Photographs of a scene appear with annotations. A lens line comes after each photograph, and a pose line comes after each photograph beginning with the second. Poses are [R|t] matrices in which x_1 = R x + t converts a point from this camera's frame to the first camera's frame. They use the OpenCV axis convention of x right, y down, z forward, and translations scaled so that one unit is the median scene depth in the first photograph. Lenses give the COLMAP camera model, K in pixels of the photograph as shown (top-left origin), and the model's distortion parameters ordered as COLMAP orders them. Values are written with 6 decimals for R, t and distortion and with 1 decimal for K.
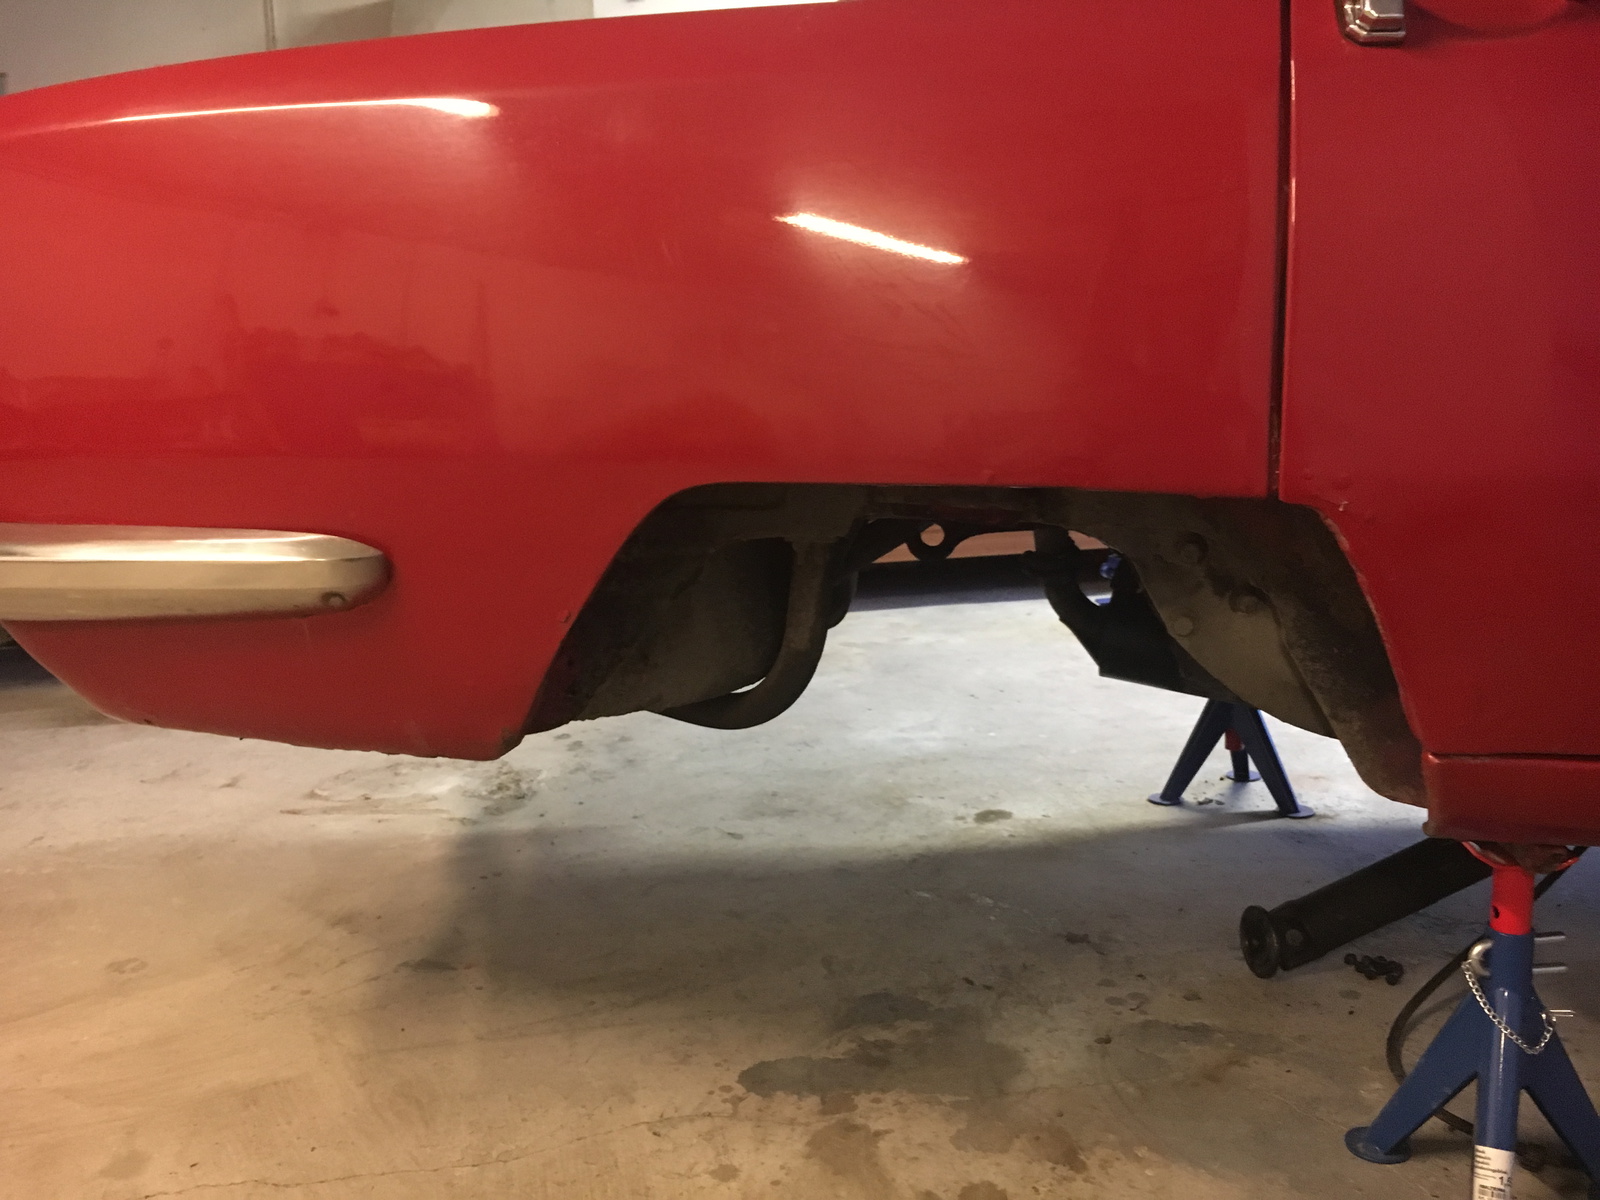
lens RADIAL K [[1346.4, 0, 806.7], [0, 1346.4, 594.9], [0, 0, 1]] dist [0.057018, -0.096672]
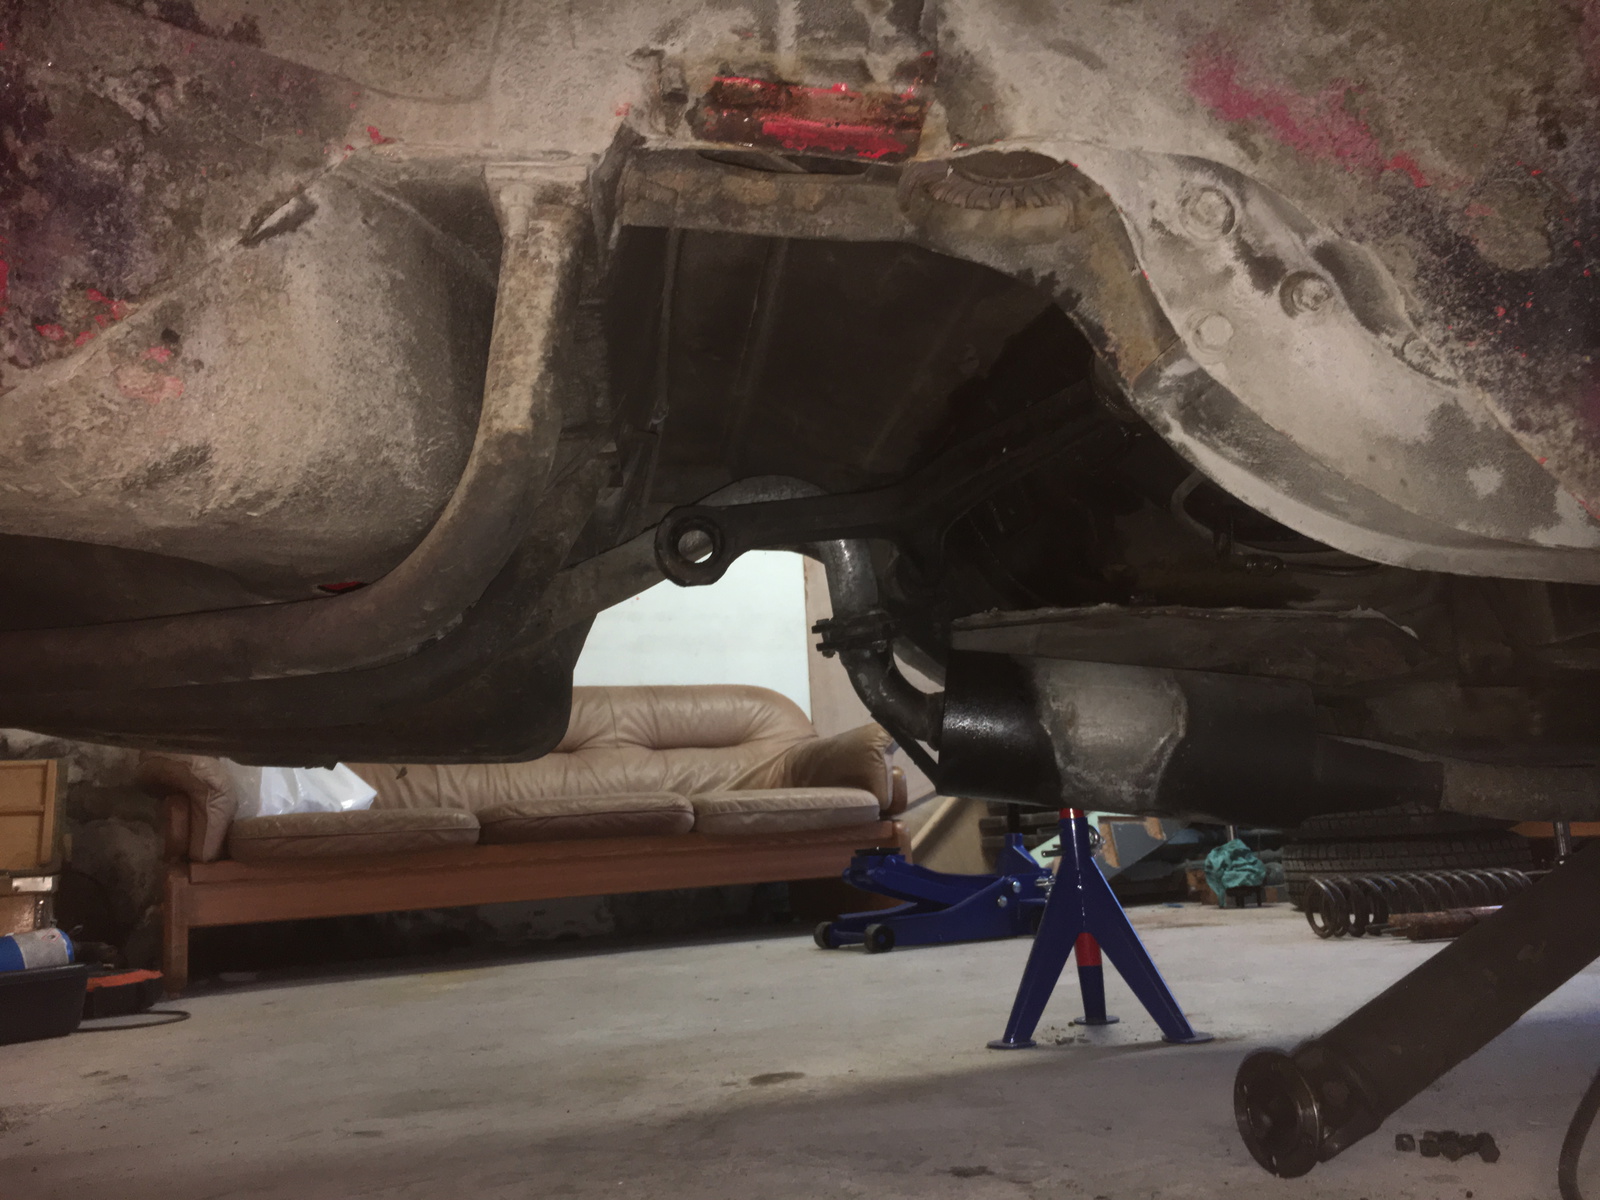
lens RADIAL K [[1346.4, 0, 806.5], [0, 1346.4, 602.9], [0, 0, 1]] dist [0.057018, -0.096672]
pose [[0.970697, 0.013395, 0.239935, -0.014675], [0.069420, 0.940246, -0.333345, 0.224873], [-0.230063, 0.340233, 0.911763, 0.416827]]
